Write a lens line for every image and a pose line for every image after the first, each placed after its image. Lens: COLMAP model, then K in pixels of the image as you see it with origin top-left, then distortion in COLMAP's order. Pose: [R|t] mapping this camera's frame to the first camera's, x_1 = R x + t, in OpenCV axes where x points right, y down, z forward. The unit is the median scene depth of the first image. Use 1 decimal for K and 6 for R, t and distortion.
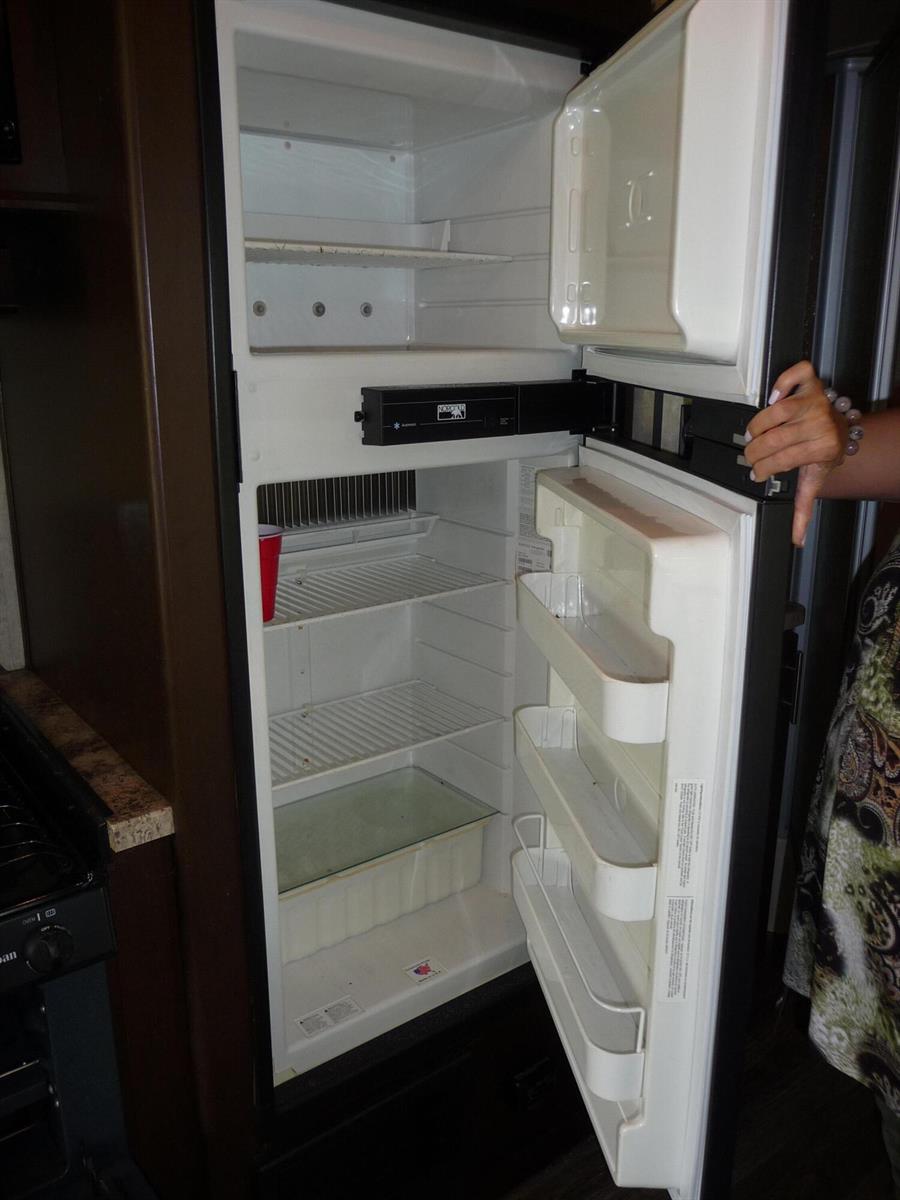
lens RADIAL K [[1002.1, 0, 456.4], [0, 1002.1, 598.9], [0, 0, 1]] dist [-0.033622, 0.015481]
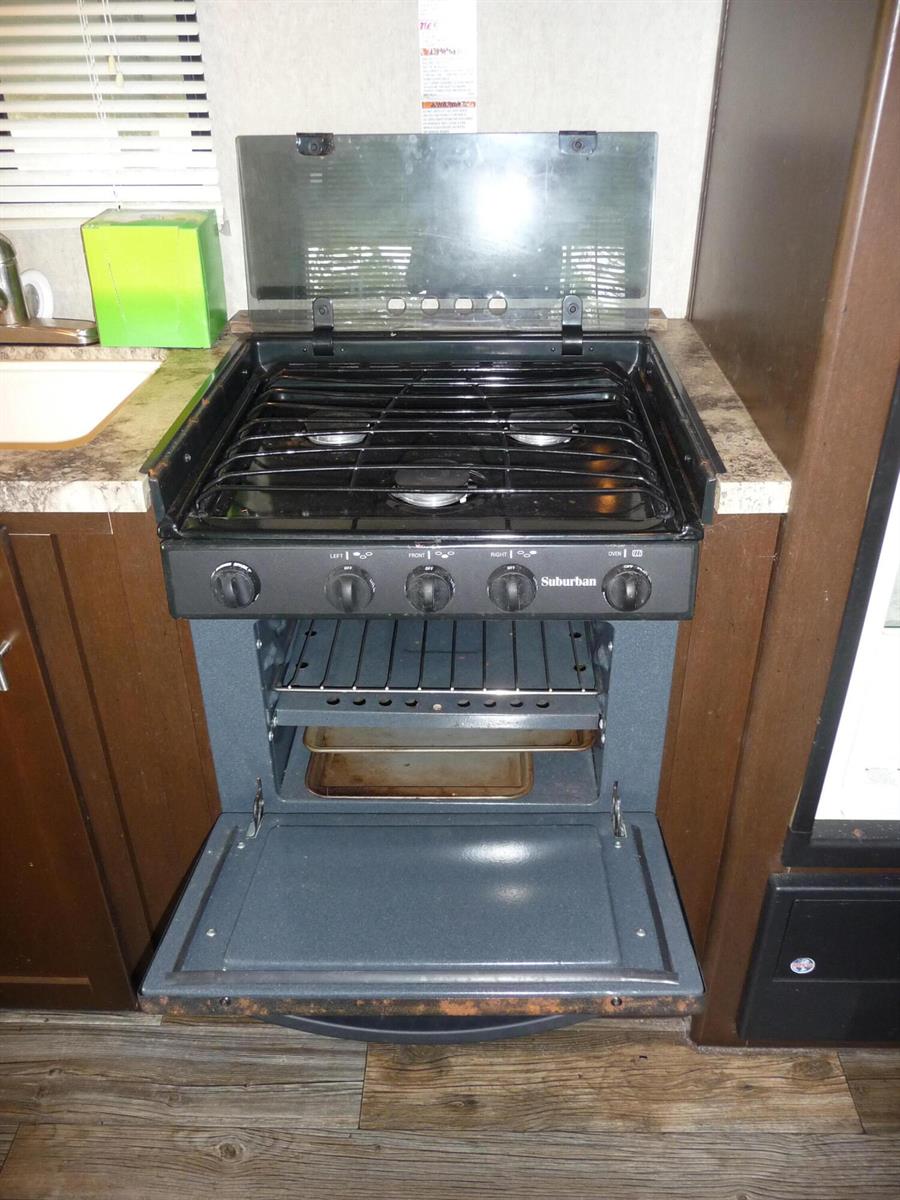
lens RADIAL K [[1002.1, 0, 451.1], [0, 1002.1, 596.9], [0, 0, 1]] dist [-0.033622, 0.015481]
pose [[0.774675, 0.316174, -0.547643, -0.007857], [-0.161776, 0.936301, 0.311719, 0.076068], [0.611316, -0.152885, 0.776478, 0.126336]]
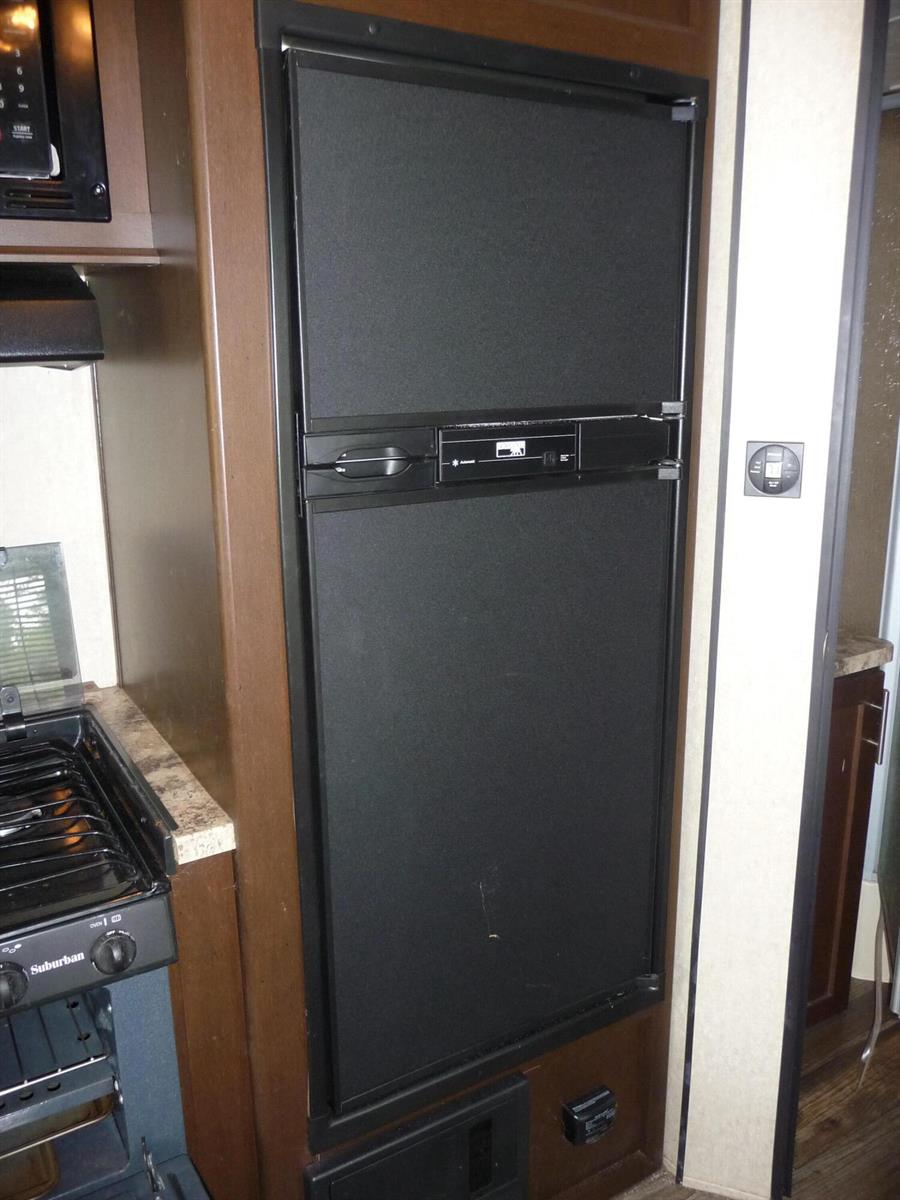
lens RADIAL K [[1002.1, 0, 453.5], [0, 1002.1, 598.9], [0, 0, 1]] dist [-0.033622, 0.015481]
pose [[0.992958, 0.018584, -0.117003, 0.062322], [-0.021184, 0.999555, -0.021018, -0.010920], [0.116561, 0.023348, 0.992909, -0.024088]]
